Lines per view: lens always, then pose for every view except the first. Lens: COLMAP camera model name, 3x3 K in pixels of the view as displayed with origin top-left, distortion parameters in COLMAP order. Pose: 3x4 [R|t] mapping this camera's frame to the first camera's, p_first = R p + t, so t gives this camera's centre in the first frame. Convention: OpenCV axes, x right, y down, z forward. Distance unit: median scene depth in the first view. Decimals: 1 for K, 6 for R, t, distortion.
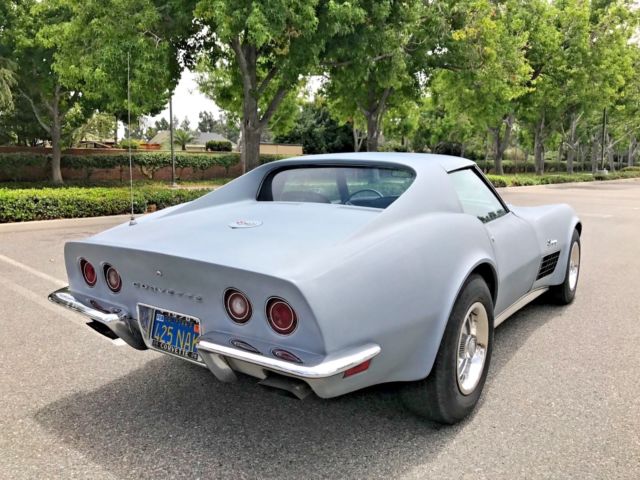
lens RADIAL K [[525.0, 0, 318.5], [0, 525.0, 237.7], [0, 0, 1]] dist [0.014620, -0.015043]
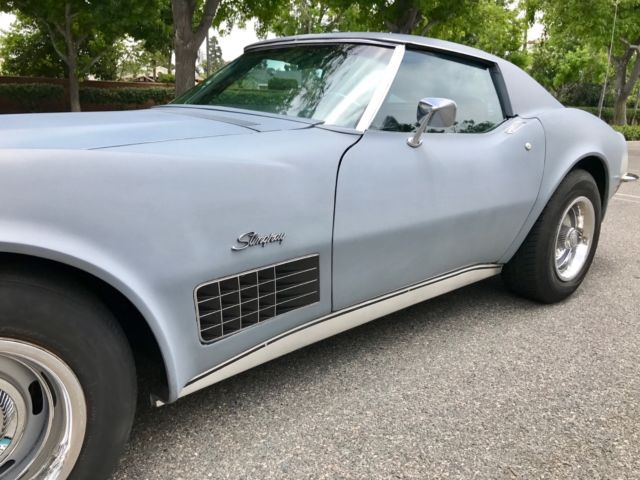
lens RADIAL K [[525.0, 0, 315.0], [0, 525.0, 238.1], [0, 0, 1]] dist [0.014620, -0.015043]
pose [[0.965743, 0.082602, -0.246002, 0.240912], [-0.057856, 0.992662, 0.106186, -0.031647], [0.252968, -0.088316, 0.963435, 0.341753]]
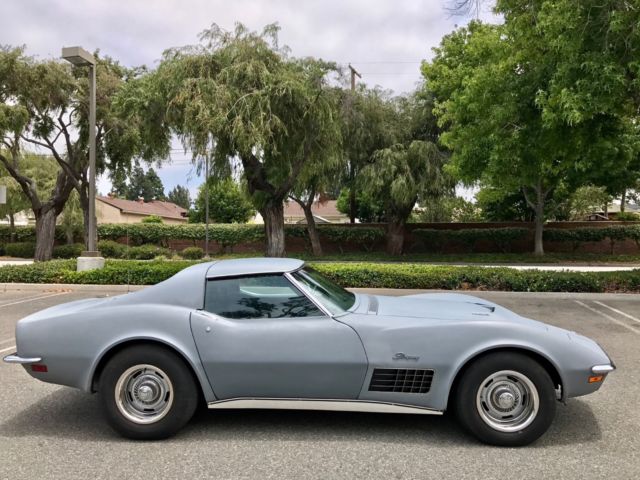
lens RADIAL K [[525.0, 0, 313.9], [0, 525.0, 236.4], [0, 0, 1]] dist [0.014620, -0.015043]
pose [[0.532641, 0.001506, -0.846340, 0.273395], [-0.111177, 0.991457, -0.068205, -0.029188], [0.839007, 0.130423, 0.528258, 0.079476]]
